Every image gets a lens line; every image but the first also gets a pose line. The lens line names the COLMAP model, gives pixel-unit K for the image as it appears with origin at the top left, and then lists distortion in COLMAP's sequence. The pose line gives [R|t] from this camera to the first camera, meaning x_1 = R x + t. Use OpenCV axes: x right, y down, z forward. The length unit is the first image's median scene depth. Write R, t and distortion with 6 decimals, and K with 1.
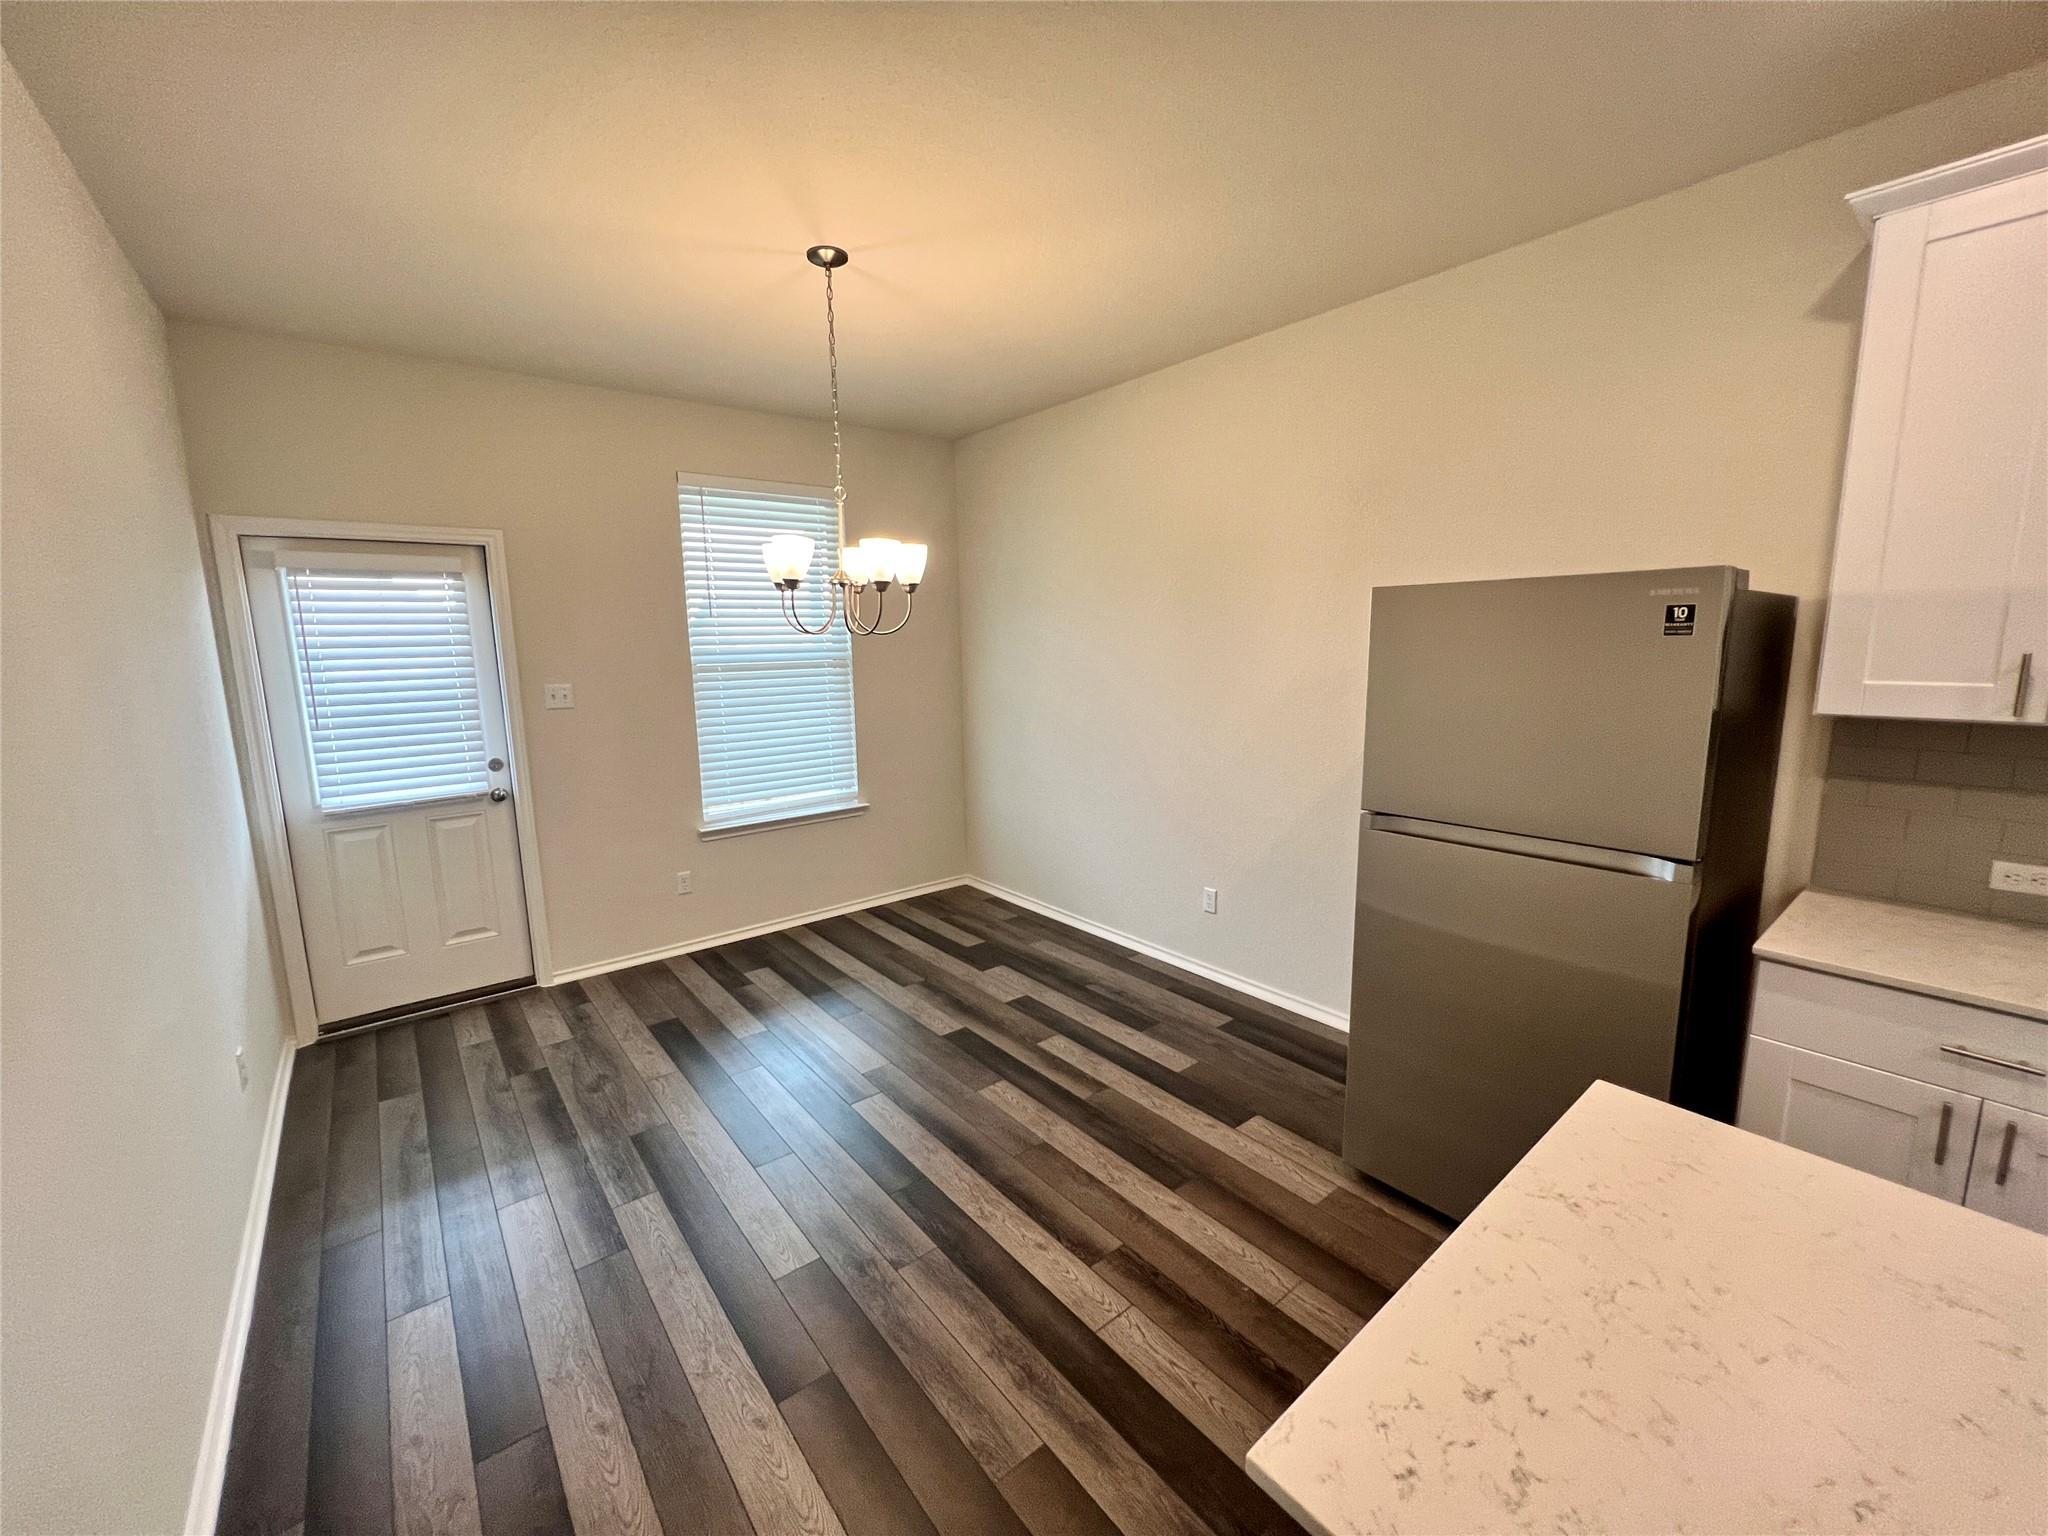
lens RADIAL K [[819.9, 0, 1021.5], [0, 819.9, 768.0], [0, 0, 1]] dist [-0.001255, 0.000448]
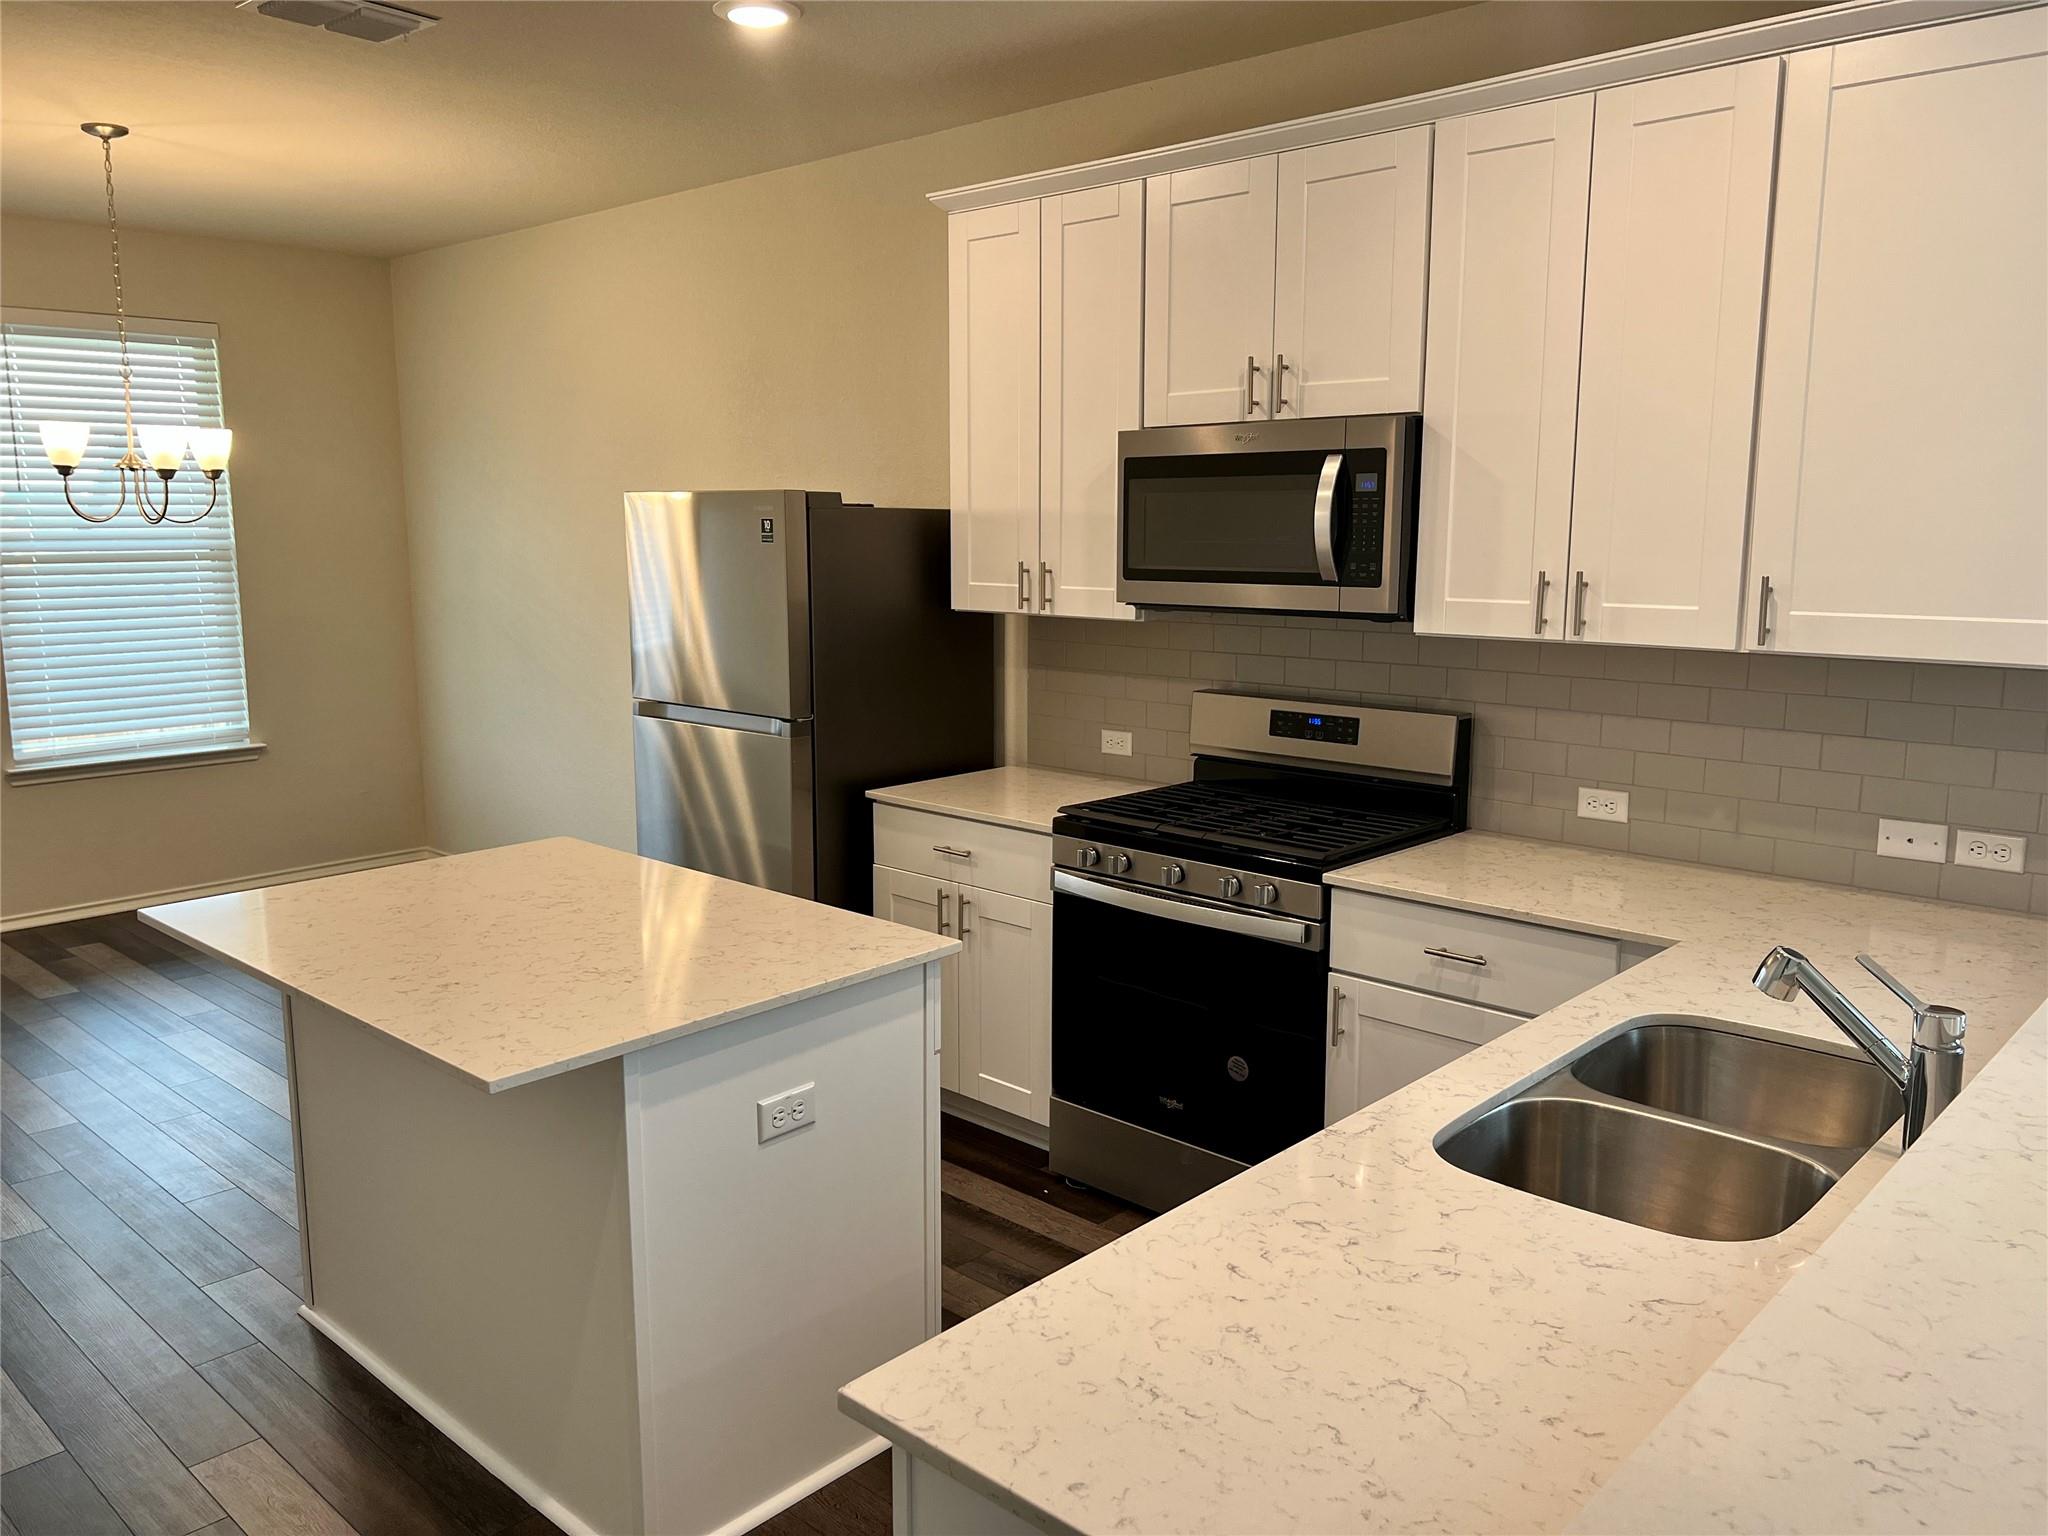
lens RADIAL K [[1530.5, 0, 1035.9], [0, 1530.5, 771.1], [0, 0, 1]] dist [0.057698, -0.072353]
pose [[0.988144, -0.005579, 0.153431, 0.561811], [0.004924, 0.999977, 0.004652, 0.125712], [-0.153453, -0.003841, 0.988148, -0.966719]]
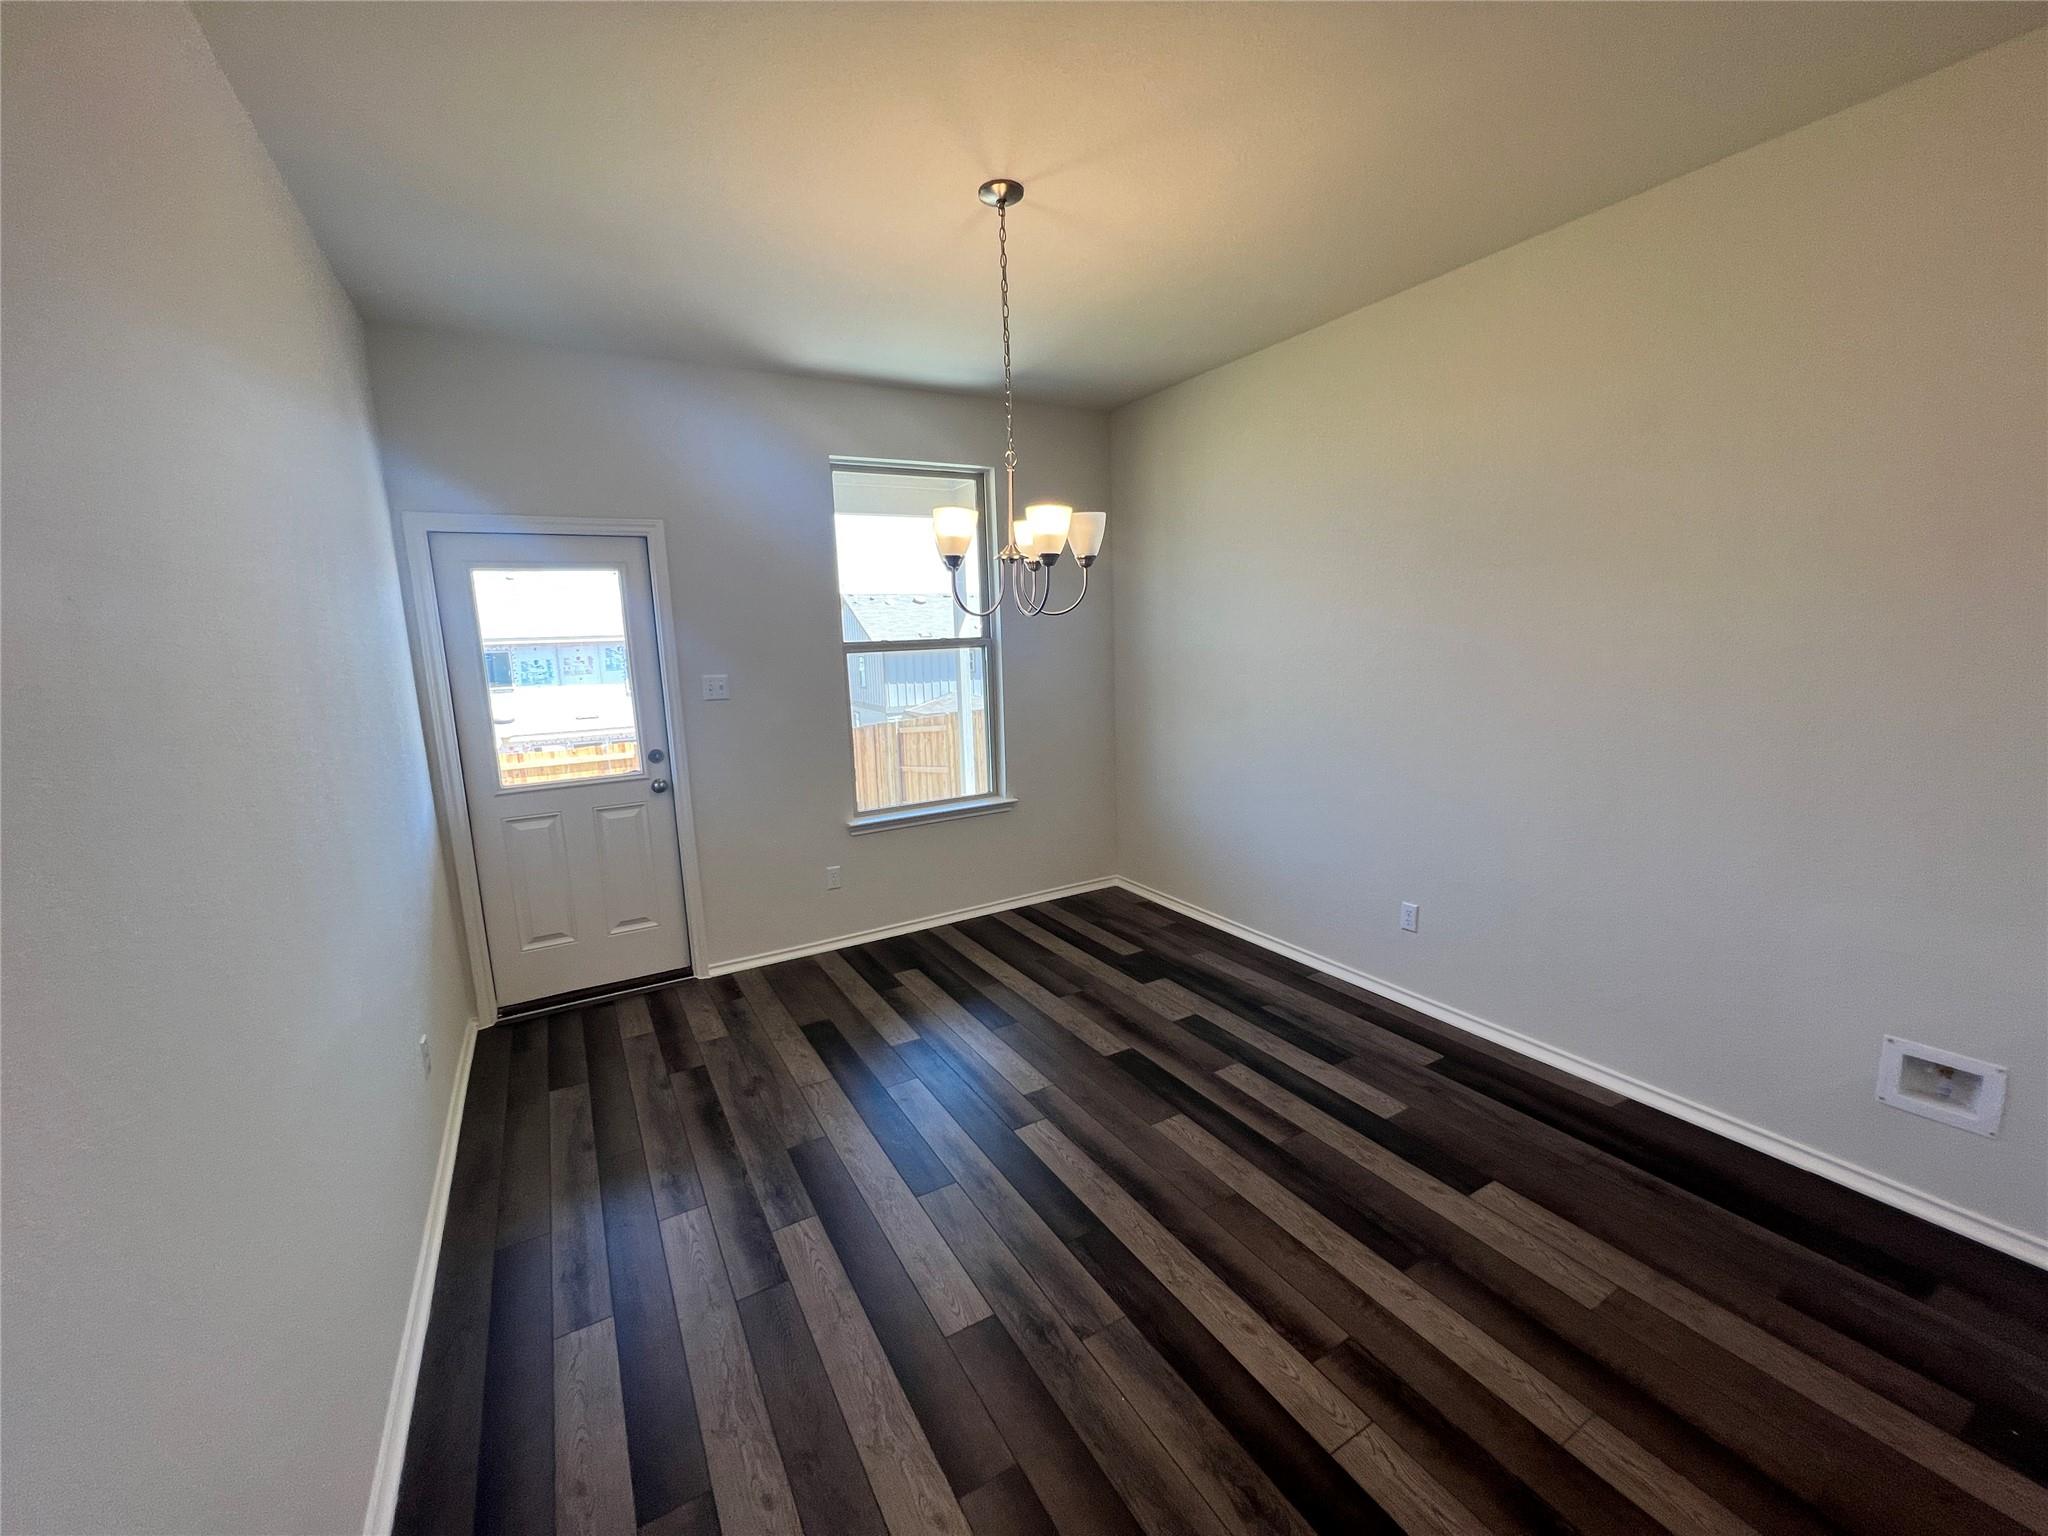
lens RADIAL K [[819.9, 0, 1019.5], [0, 819.9, 770.6], [0, 0, 1]] dist [-0.001255, 0.000448]
pose [[0.988599, 0.009903, -0.150246, -0.076897], [-0.008001, 0.999880, 0.013264, -0.004167], [0.150359, -0.011911, 0.988560, 0.111998]]
